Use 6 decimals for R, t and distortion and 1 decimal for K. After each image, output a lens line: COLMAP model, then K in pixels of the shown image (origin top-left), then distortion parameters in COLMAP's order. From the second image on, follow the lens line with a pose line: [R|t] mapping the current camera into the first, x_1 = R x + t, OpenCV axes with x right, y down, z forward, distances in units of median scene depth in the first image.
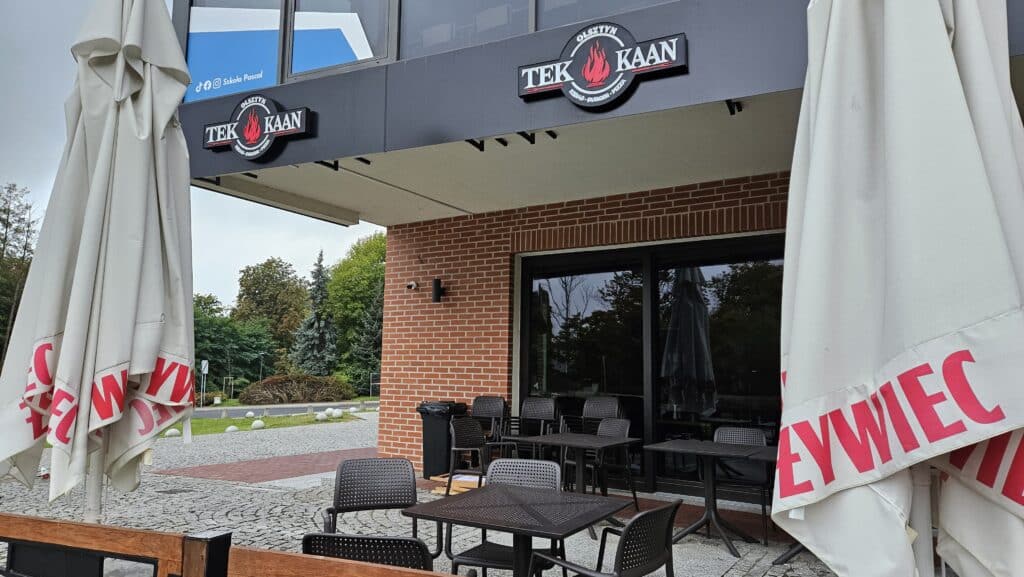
lens RADIAL K [[642.5, 0, 512.0], [0, 642.5, 288.5], [0, 0, 1]] dist [0.114798, -0.086626]
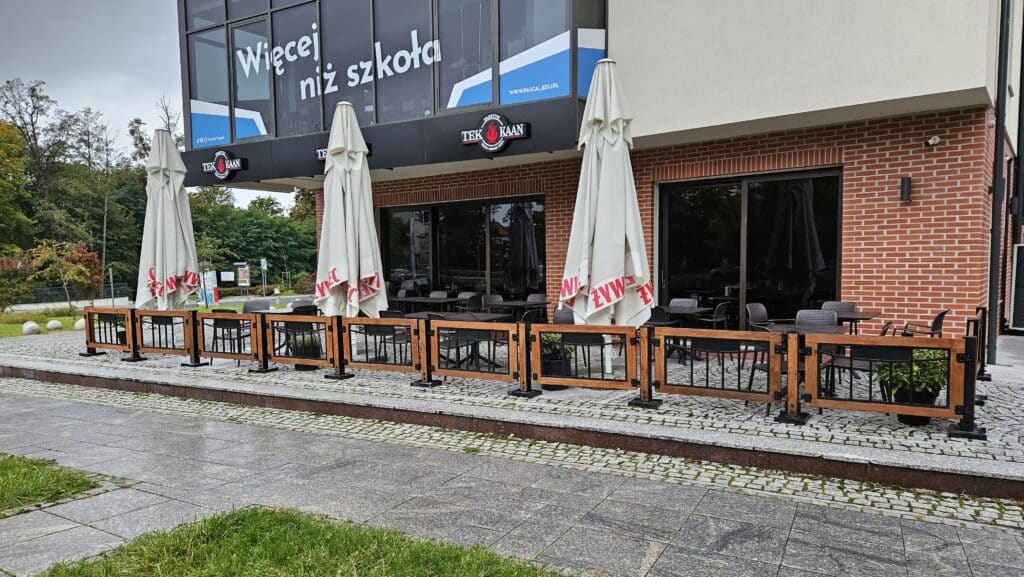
lens RADIAL K [[642.5, 0, 512.0], [0, 642.5, 288.5], [0, 0, 1]] dist [0.114798, -0.086626]
pose [[0.995389, -0.025403, -0.092497, 0.803910], [0.040870, 0.984704, 0.169374, -0.172634], [0.086779, -0.172373, 0.981202, -1.207631]]
